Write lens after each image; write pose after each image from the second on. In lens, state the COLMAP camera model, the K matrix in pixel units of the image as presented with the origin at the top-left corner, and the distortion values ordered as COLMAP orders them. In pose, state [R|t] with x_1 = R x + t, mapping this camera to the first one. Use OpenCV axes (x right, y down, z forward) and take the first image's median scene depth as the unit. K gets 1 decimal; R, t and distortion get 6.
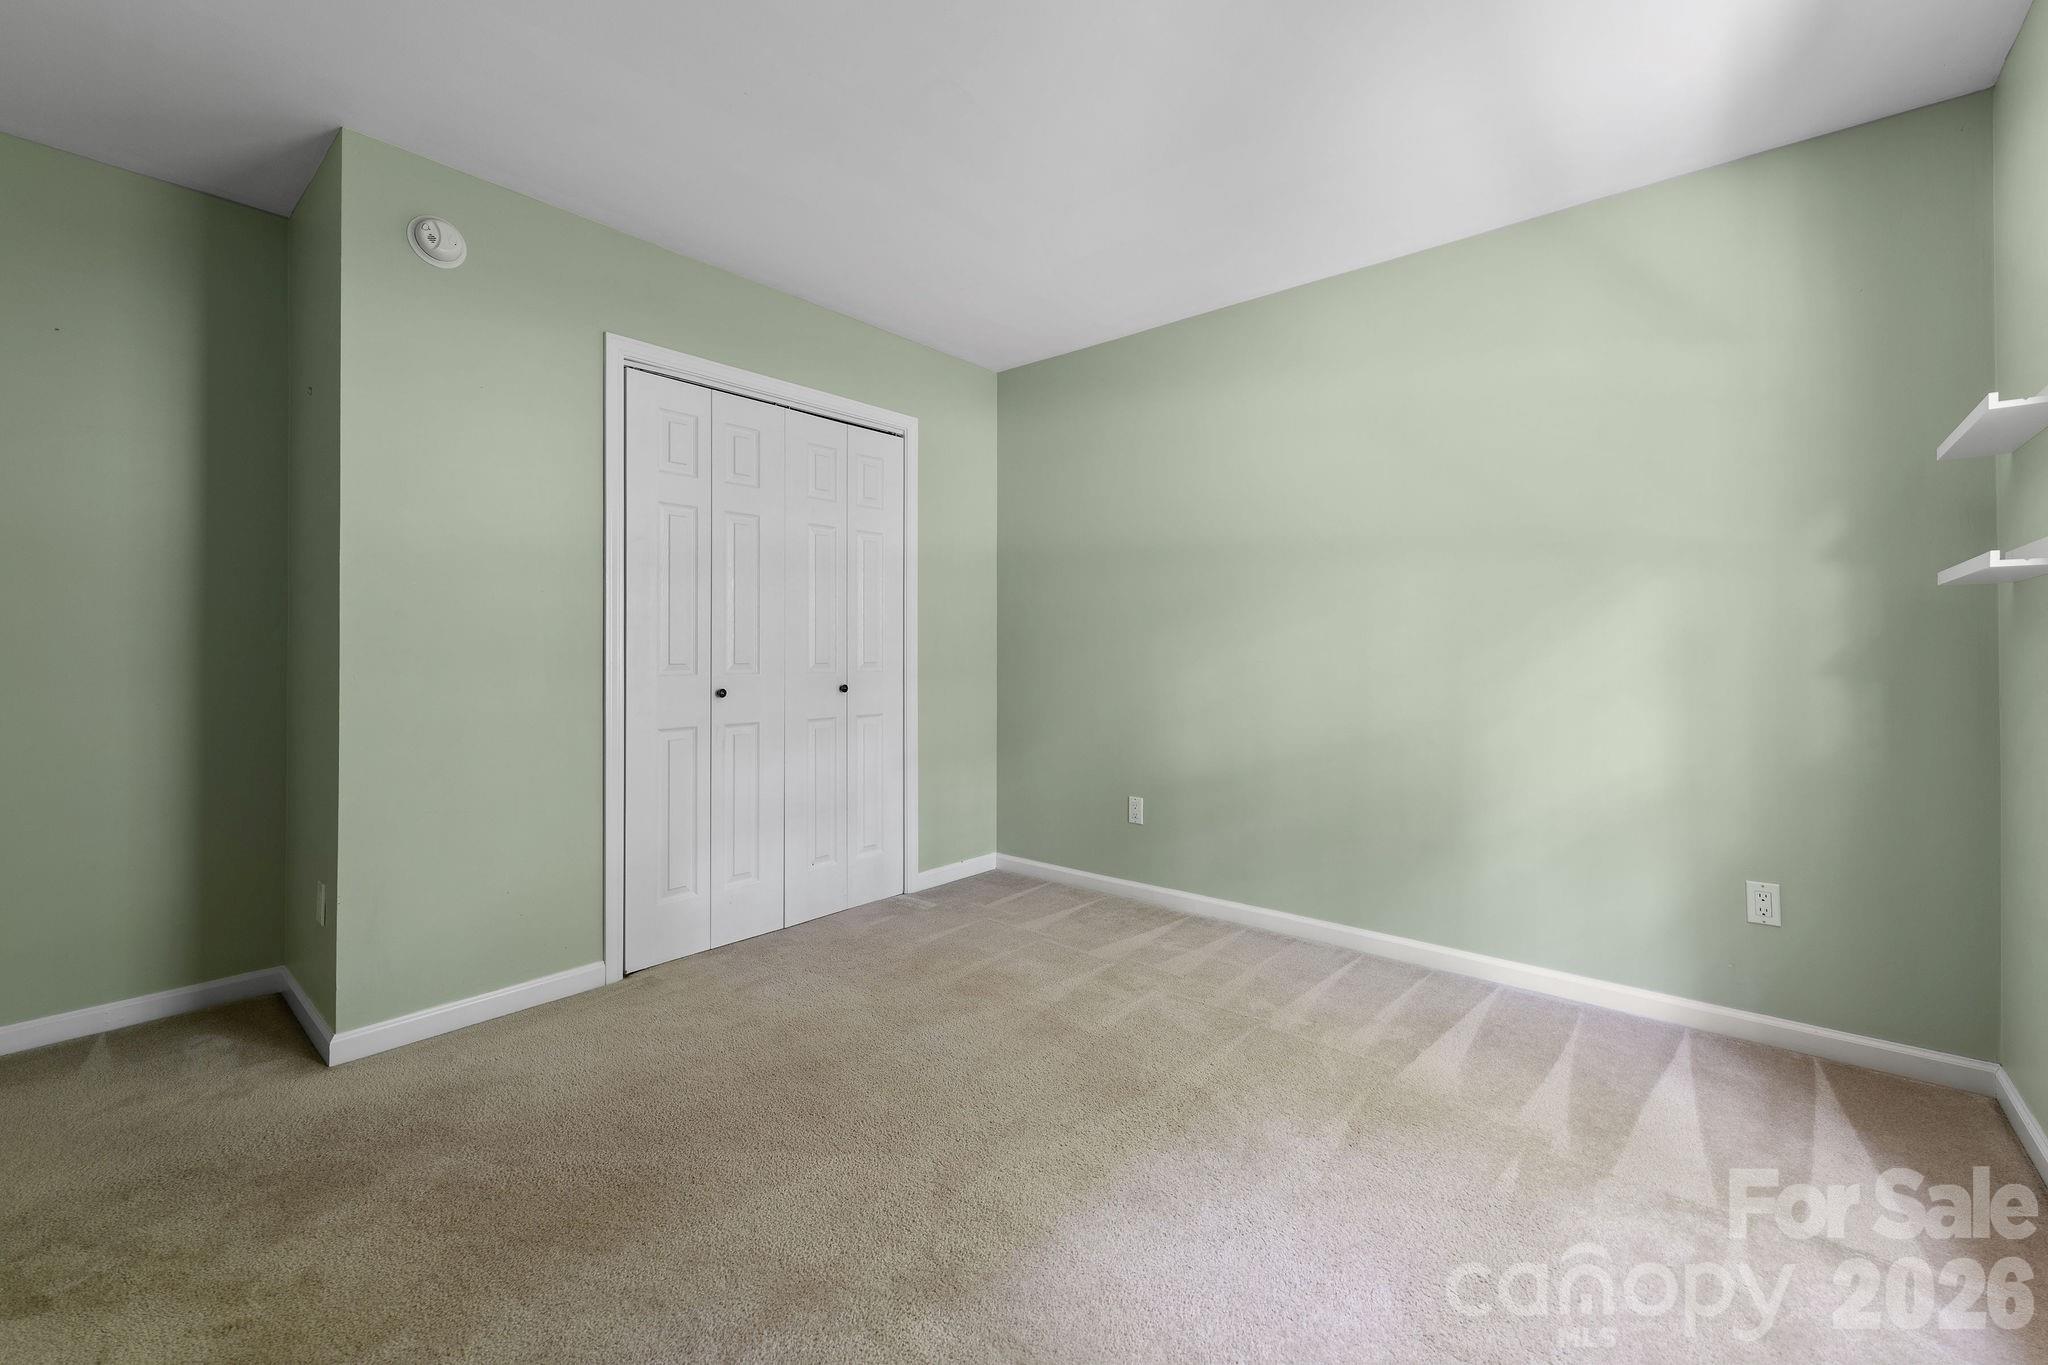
lens RADIAL K [[839.8, 0, 1028.3], [0, 839.8, 652.9], [0, 0, 1]] dist [0.012396, -0.009201]
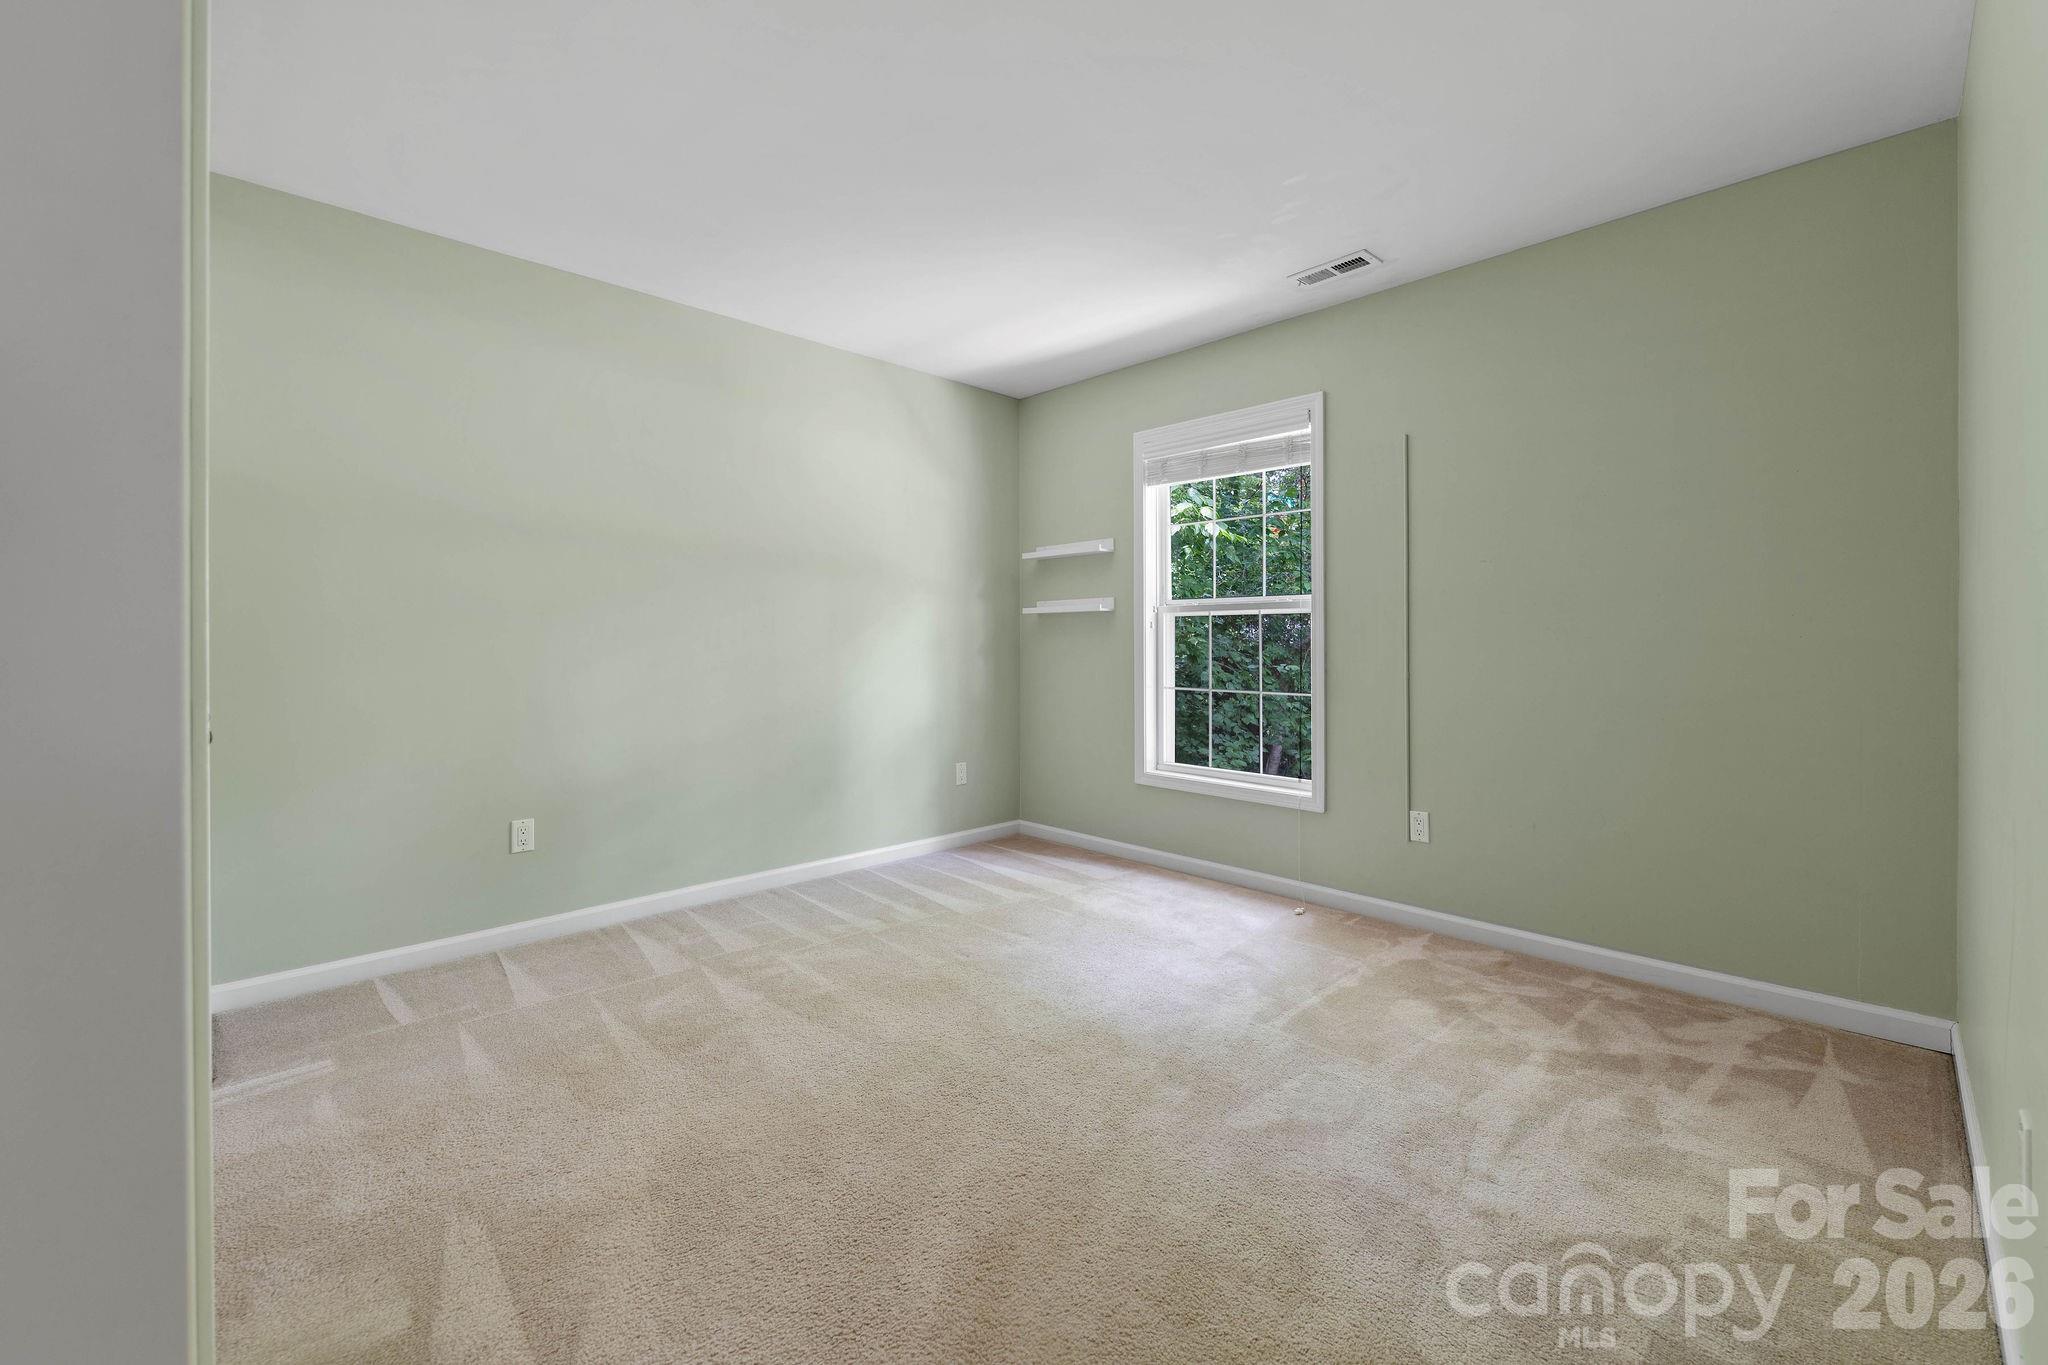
lens RADIAL K [[839.8, 0, 1028.3], [0, 839.8, 652.9], [0, 0, 1]] dist [0.012396, -0.009201]
pose [[0.089042, -0.008436, 0.995992, -0.933584], [0.004622, 0.999957, 0.008057, 0.005142], [-0.996017, 0.003886, 0.089077, 0.616740]]
